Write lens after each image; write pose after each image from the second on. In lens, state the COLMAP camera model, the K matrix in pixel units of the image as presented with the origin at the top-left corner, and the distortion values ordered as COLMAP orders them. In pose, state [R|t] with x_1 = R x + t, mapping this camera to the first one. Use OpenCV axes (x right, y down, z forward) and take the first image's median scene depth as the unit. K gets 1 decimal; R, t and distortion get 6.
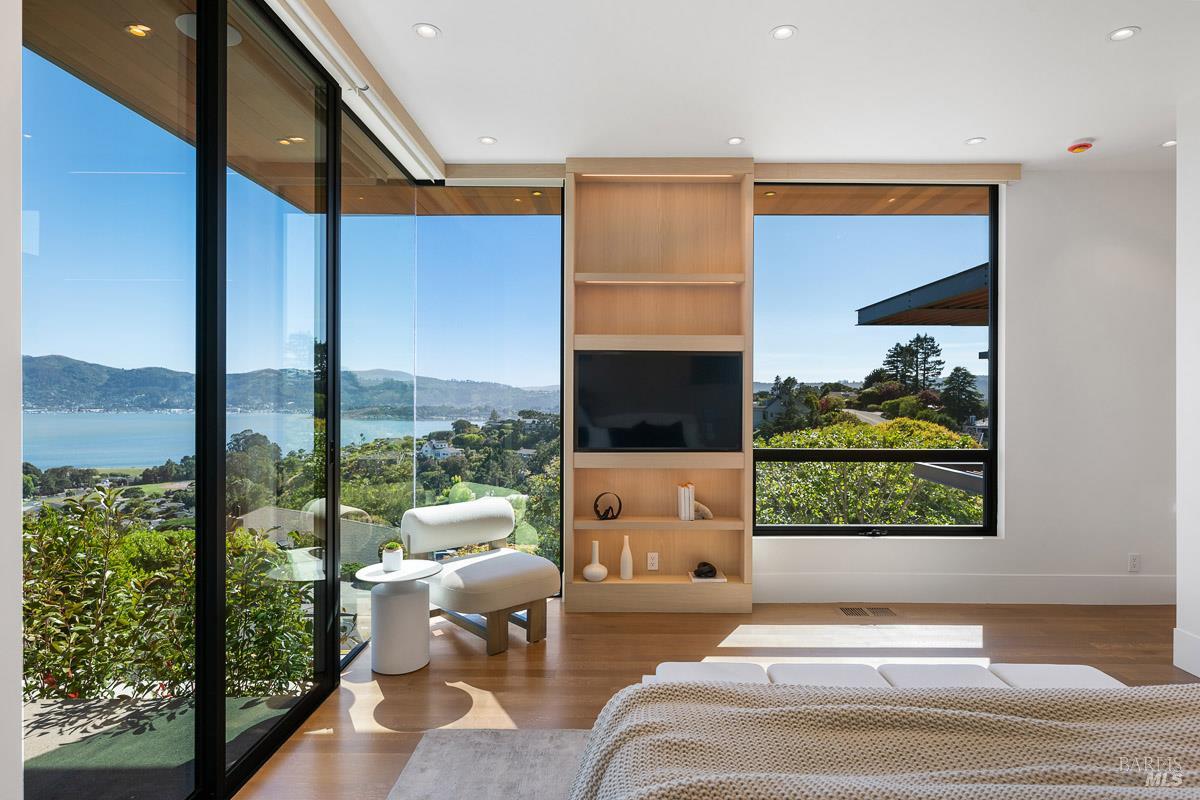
lens RADIAL K [[653.9, 0, 600.0], [0, 653.9, 400.0], [0, 0, 1]] dist [0.000495, 0.000191]
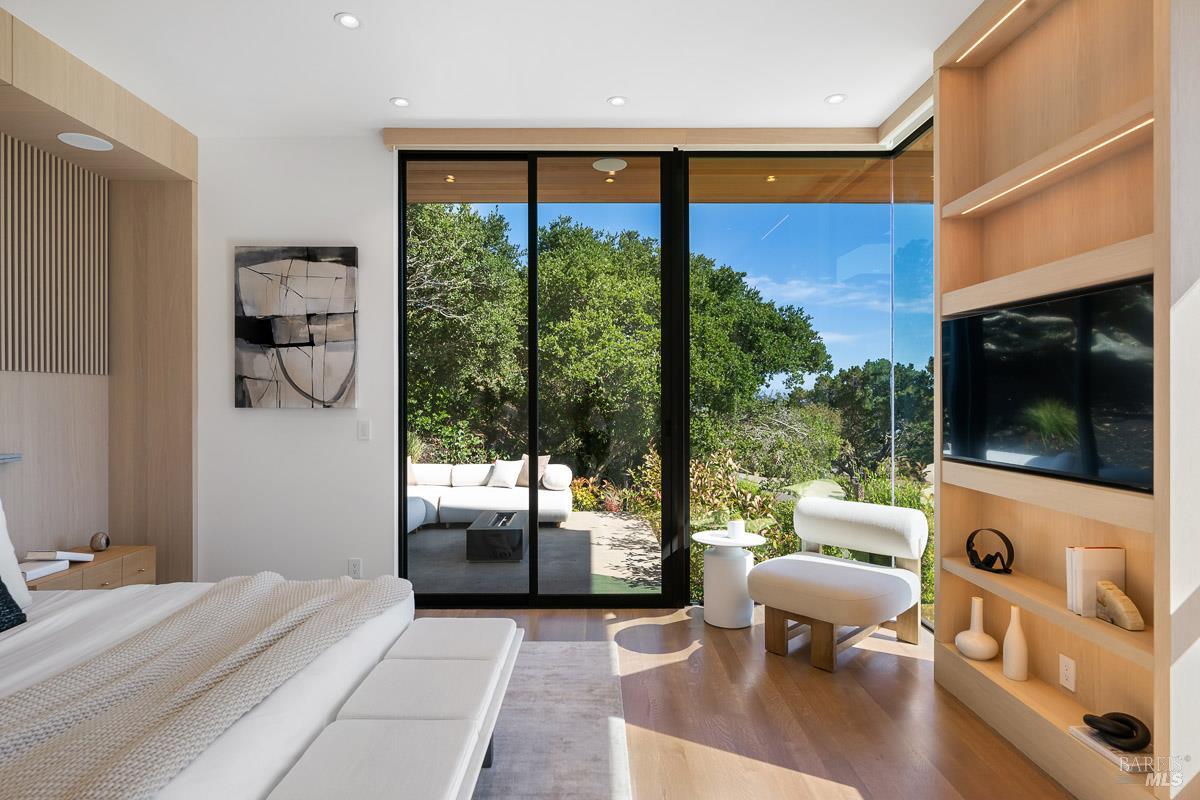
lens RADIAL K [[632.7, 0, 600.5], [0, 632.7, 394.7], [0, 0, 1]] dist [-0.002893, -0.000368]
pose [[0.023720, -0.004524, -0.999708, 0.631630], [-0.004564, 0.999979, -0.004633, 0.013009], [0.999708, 0.004673, 0.023699, 0.602665]]
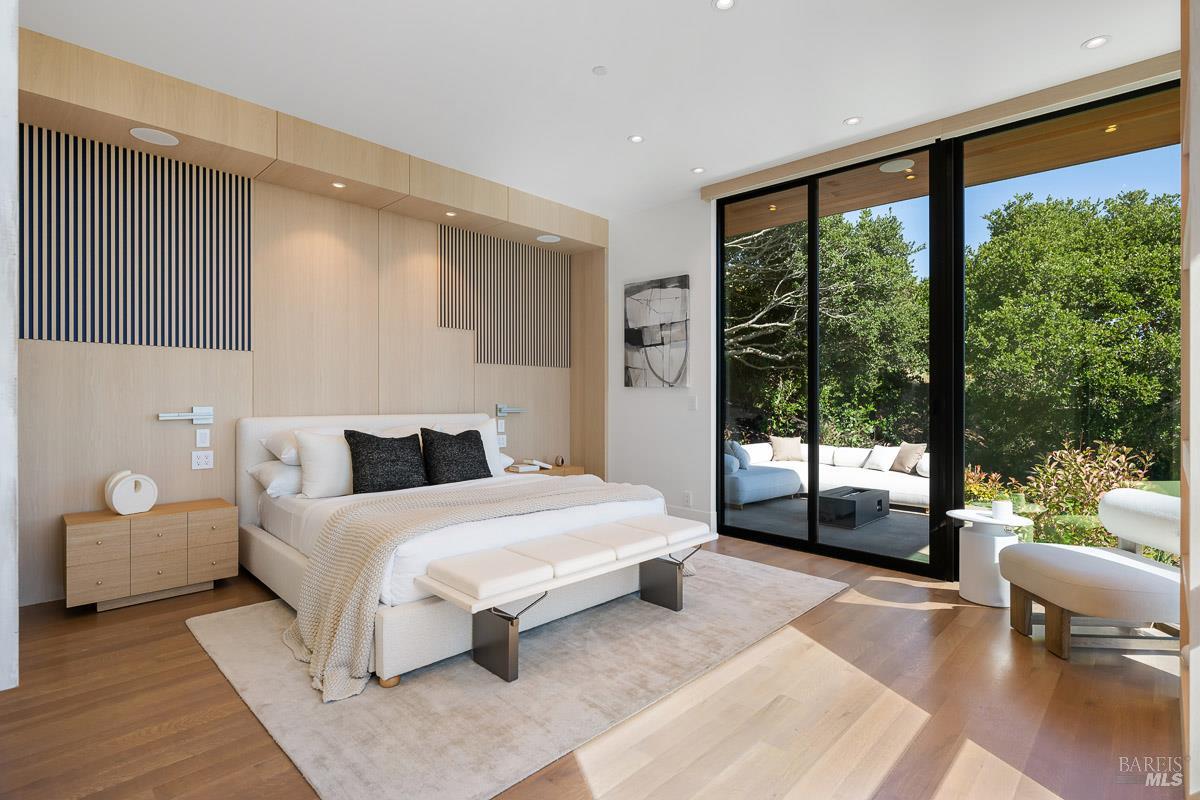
lens RADIAL K [[580.6, 0, 600.0], [0, 580.6, 400.0], [0, 0, 1]] dist [-0.002512, 0.000365]
pose [[-0.683842, -0.001791, -0.729628, 0.703140], [-0.016279, 0.999786, 0.012804, 0.040551], [0.729449, 0.020634, -0.683724, 0.921599]]
